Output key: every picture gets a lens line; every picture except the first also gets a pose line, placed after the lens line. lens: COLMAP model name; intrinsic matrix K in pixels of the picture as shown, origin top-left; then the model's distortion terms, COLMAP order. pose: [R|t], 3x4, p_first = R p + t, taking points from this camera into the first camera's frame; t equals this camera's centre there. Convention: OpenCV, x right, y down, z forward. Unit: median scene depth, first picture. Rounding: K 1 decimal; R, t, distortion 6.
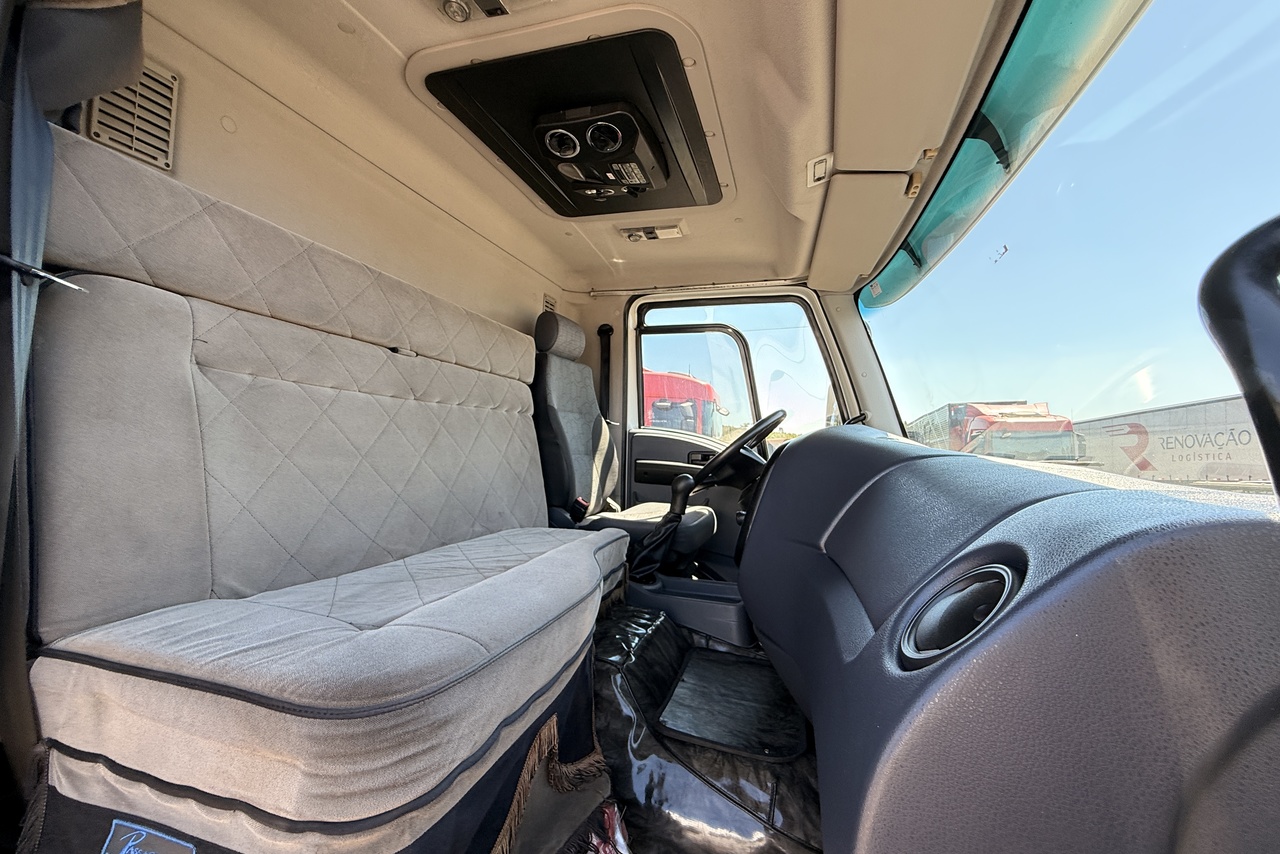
lens RADIAL K [[510.9, 0, 637.1], [0, 510.9, 426.1], [0, 0, 1]] dist [-0.000848, 0.000386]
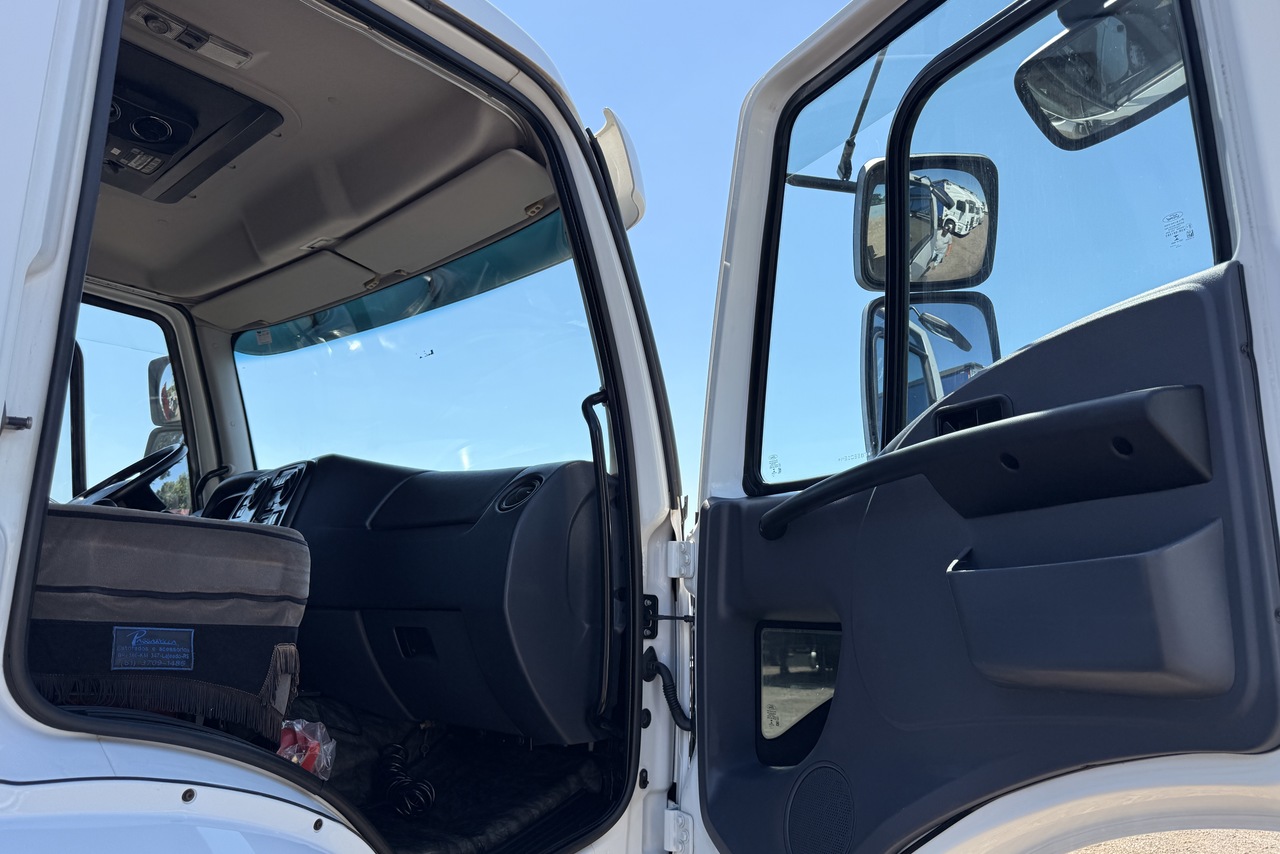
lens RADIAL K [[899.9, 0, 636.3], [0, 899.9, 431.5], [0, 0, 1]] dist [0.090834, -0.117452]
pose [[0.432394, 0.166008, 0.886271, -0.786437], [-0.041468, 0.985527, -0.164369, 0.173566], [-0.900731, 0.034321, 0.433020, -0.395866]]
